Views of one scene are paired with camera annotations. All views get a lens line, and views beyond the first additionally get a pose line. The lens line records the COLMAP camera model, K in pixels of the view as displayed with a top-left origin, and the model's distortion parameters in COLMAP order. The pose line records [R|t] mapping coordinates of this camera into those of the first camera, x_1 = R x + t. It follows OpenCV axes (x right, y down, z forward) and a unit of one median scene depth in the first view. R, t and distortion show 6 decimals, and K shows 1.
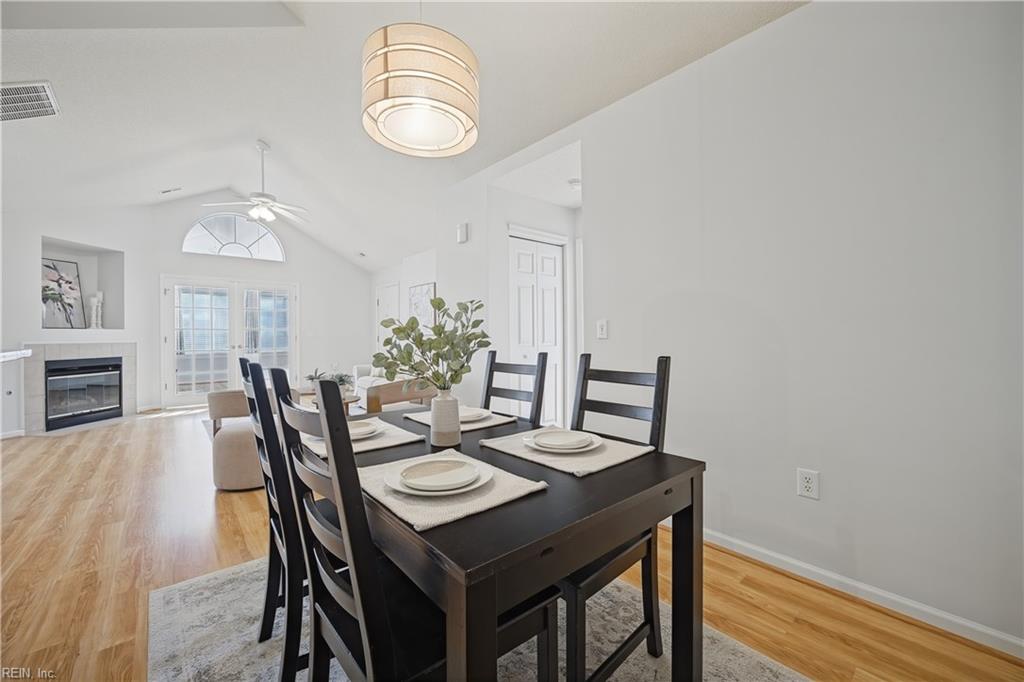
lens RADIAL K [[405.0, 0, 512.7], [0, 405.0, 335.7], [0, 0, 1]] dist [0.001167, -0.000111]
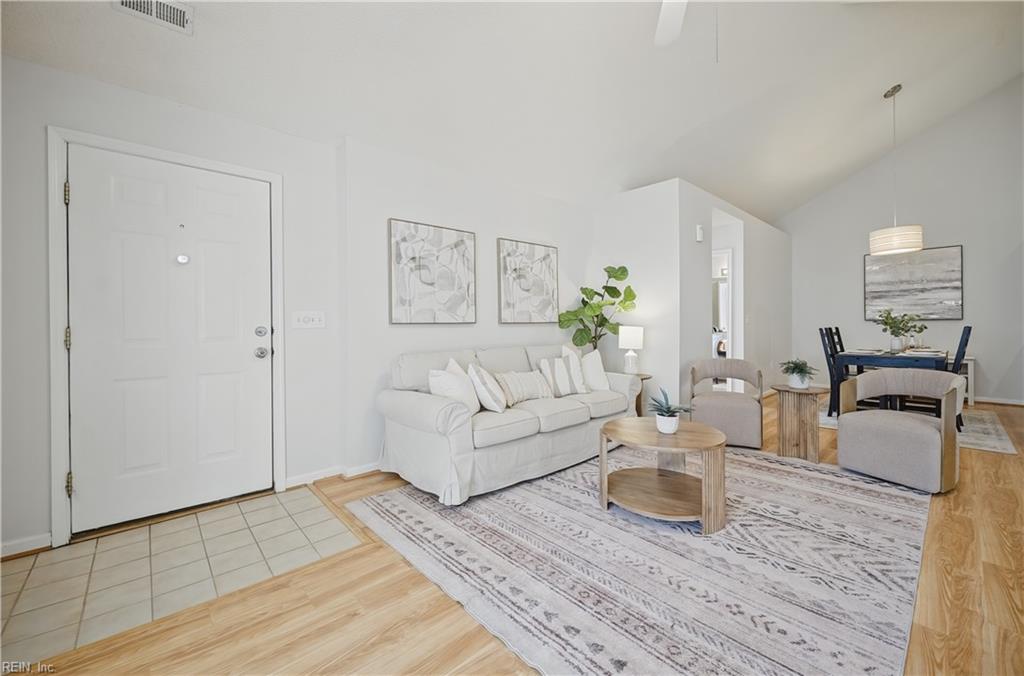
lens RADIAL K [[408.8, 0, 512.5], [0, 408.8, 325.6], [0, 0, 1]] dist [0.001958, 0.000106]
pose [[-0.033062, 0.006385, 0.999433, -0.884184], [0.010329, 0.999928, -0.006047, 0.004113], [-0.999400, 0.010124, -0.033125, 1.107878]]
